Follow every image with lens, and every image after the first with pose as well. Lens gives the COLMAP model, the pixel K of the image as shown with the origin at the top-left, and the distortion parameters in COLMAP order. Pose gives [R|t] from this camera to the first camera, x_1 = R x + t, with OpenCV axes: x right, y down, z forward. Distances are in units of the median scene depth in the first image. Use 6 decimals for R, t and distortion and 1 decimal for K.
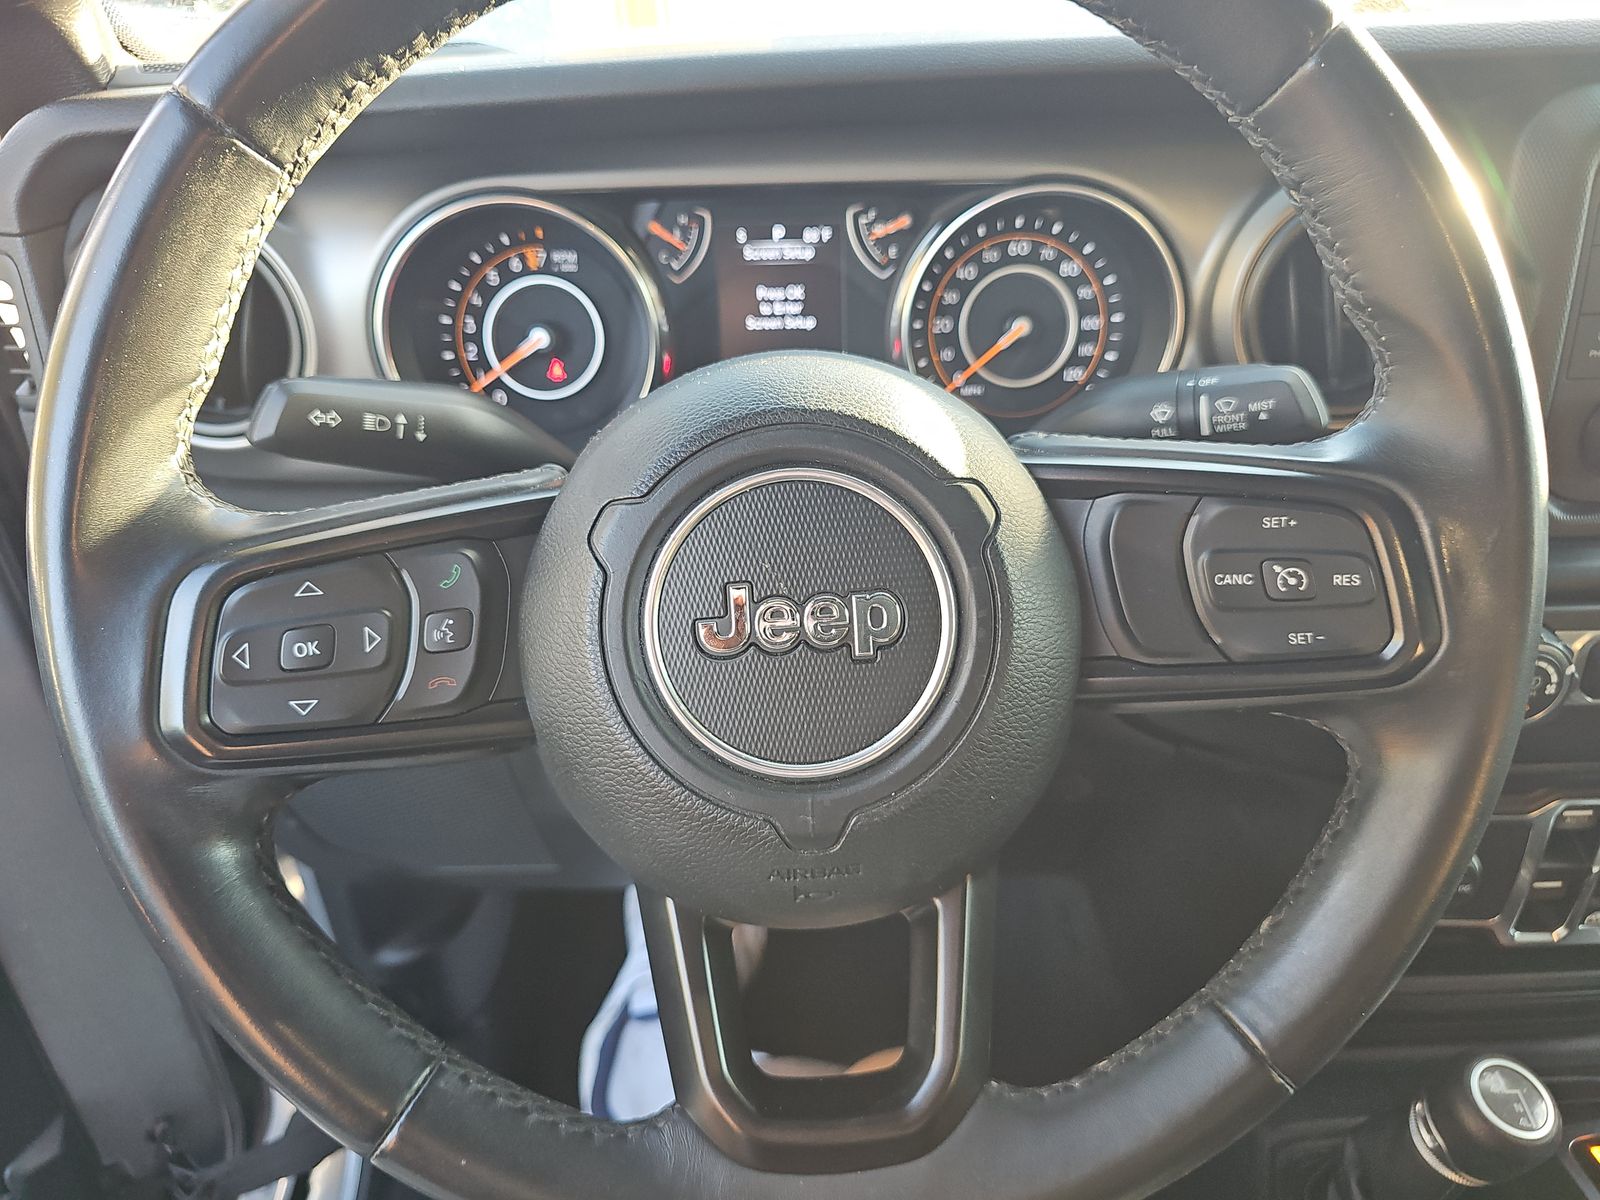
lens RADIAL K [[1068.9, 0, 806.4], [0, 1068.9, 611.6], [0, 0, 1]] dist [0.019924, -0.012204]
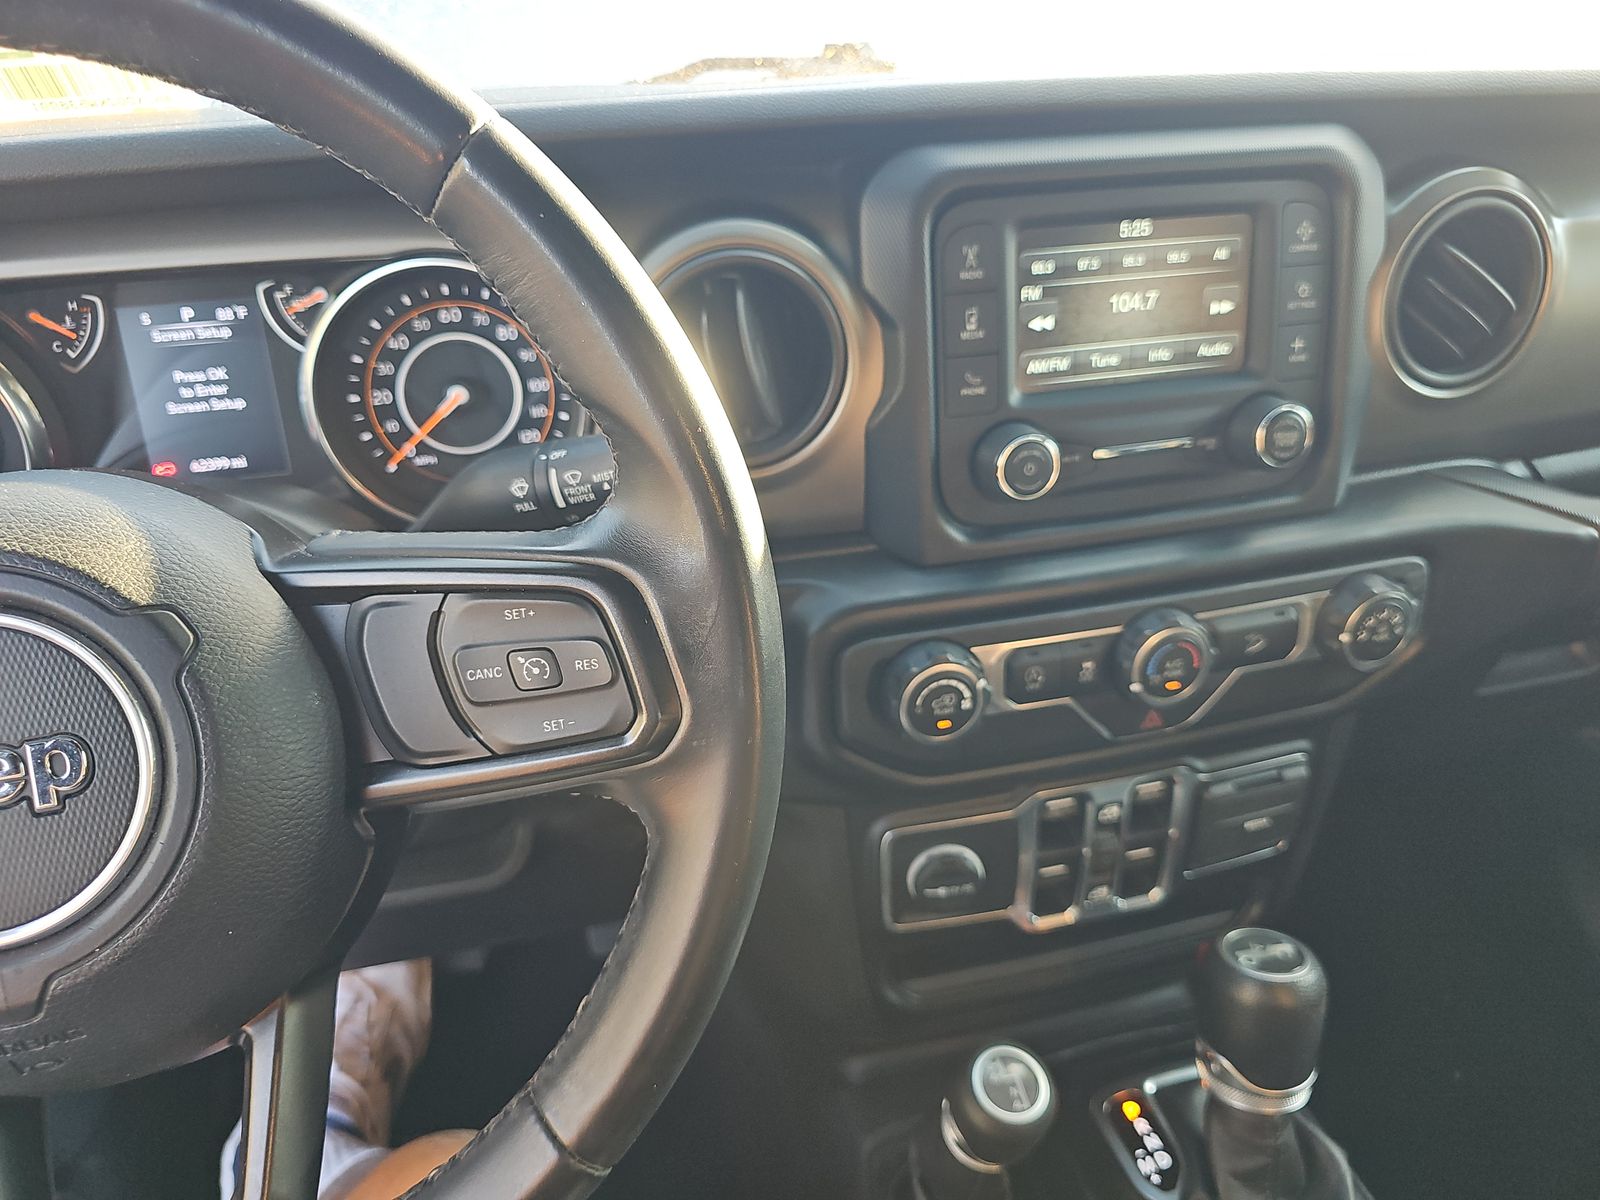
lens RADIAL K [[1068.9, 0, 795.7], [0, 1068.9, 598.8], [0, 0, 1]] dist [0.019924, -0.012204]
pose [[0.981396, -0.102535, 0.162323, 0.324001], [0.105303, 0.994404, -0.008514, -0.036640], [-0.160541, 0.025449, 0.986701, -0.022210]]
